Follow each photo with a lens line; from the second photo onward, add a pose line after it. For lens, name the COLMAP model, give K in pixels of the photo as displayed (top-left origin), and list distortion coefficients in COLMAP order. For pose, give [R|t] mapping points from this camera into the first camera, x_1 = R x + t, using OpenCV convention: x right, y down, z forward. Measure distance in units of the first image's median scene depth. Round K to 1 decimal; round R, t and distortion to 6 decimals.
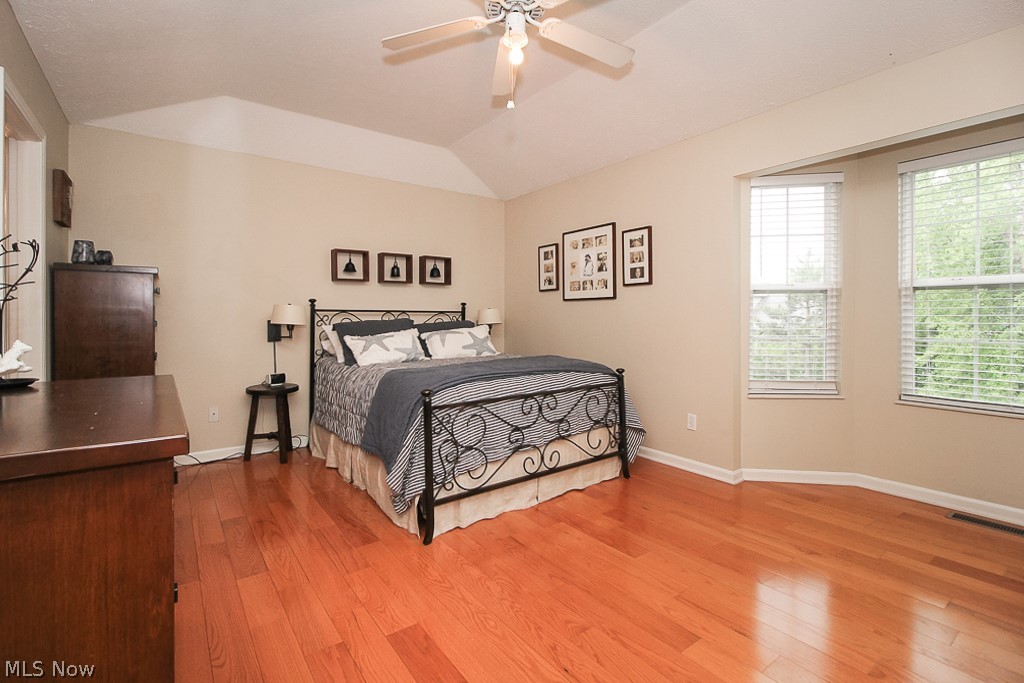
lens RADIAL K [[485.6, 0, 505.4], [0, 485.6, 330.4], [0, 0, 1]] dist [0.003871, -0.009813]
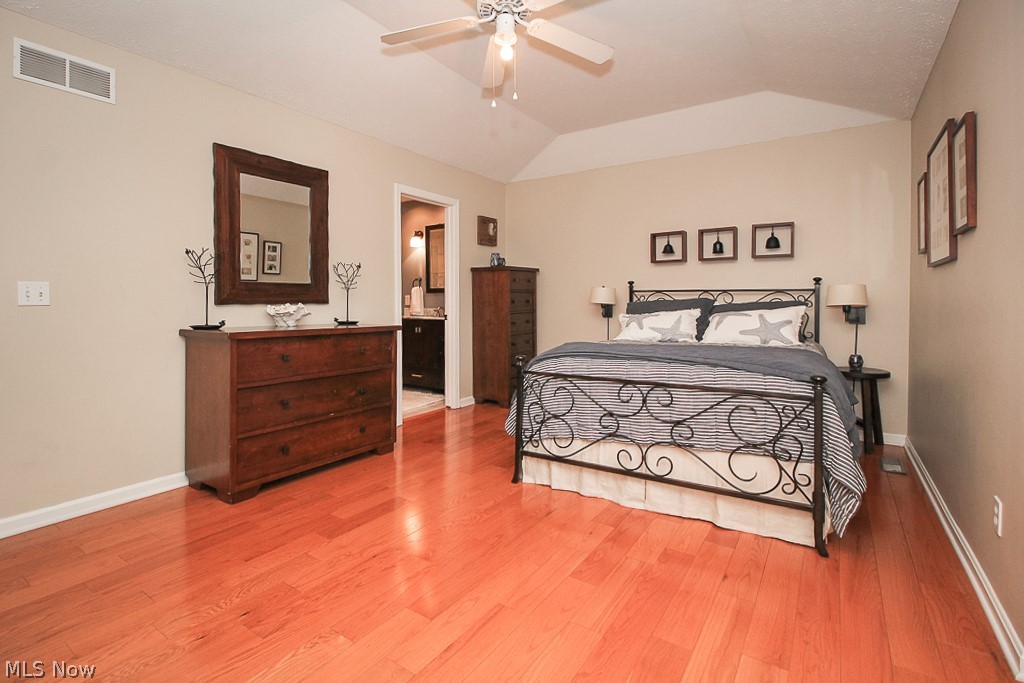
lens RADIAL K [[485.6, 0, 505.4], [0, 485.6, 330.4], [0, 0, 1]] dist [0.003871, -0.009813]
pose [[0.326155, 0.057616, -0.943559, 0.782099], [-0.027707, 0.998295, 0.051381, -0.000169], [0.944910, 0.009386, 0.327195, 0.476775]]
